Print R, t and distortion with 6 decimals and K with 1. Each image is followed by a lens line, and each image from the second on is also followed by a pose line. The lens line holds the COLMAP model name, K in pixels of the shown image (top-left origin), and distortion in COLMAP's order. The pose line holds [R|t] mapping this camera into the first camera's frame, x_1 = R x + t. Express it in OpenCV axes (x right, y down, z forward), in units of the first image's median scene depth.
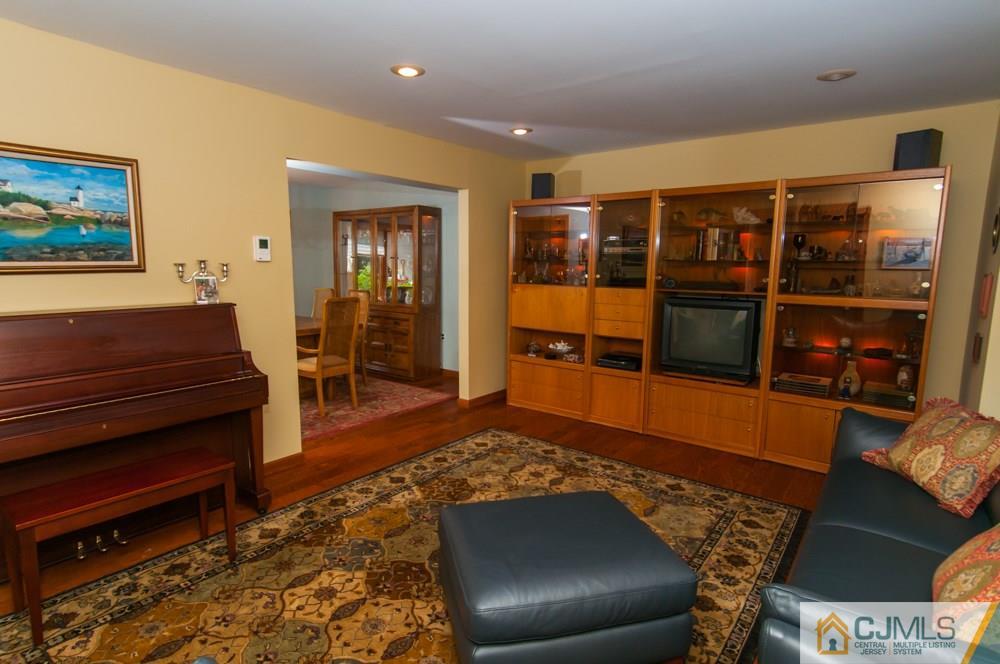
lens RADIAL K [[514.8, 0, 503.9], [0, 514.8, 328.2], [0, 0, 1]] dist [0.006636, -0.002705]
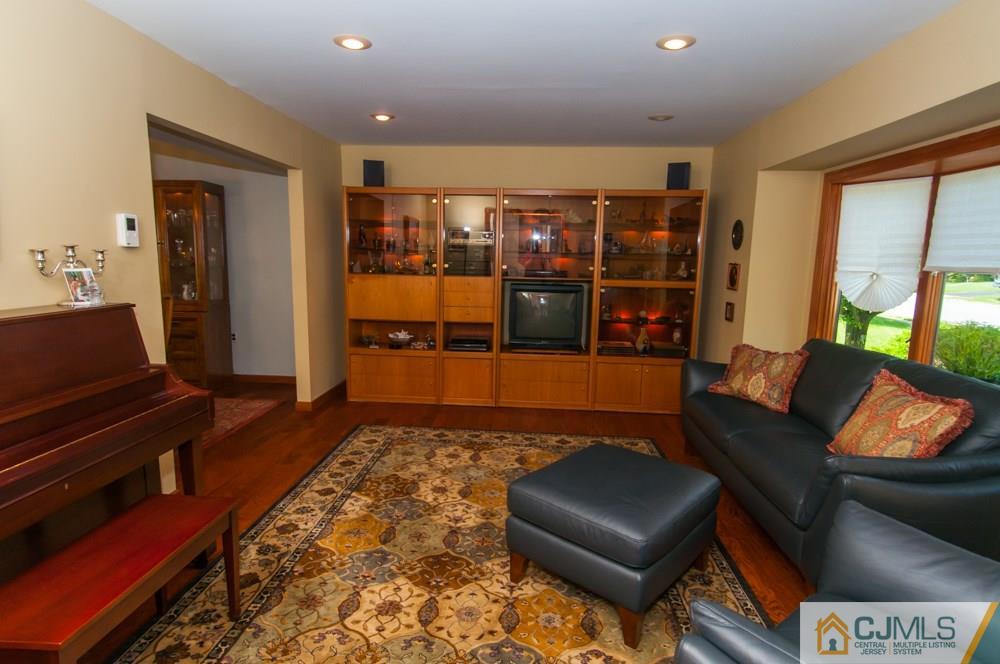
lens RADIAL K [[514.8, 0, 501.5], [0, 514.8, 330.4], [0, 0, 1]] dist [0.006636, -0.002705]
pose [[0.839602, -0.071336, 0.538497, -0.378770], [0.058127, 0.997446, 0.041505, -0.007580], [-0.540083, -0.003546, 0.841604, 0.064018]]
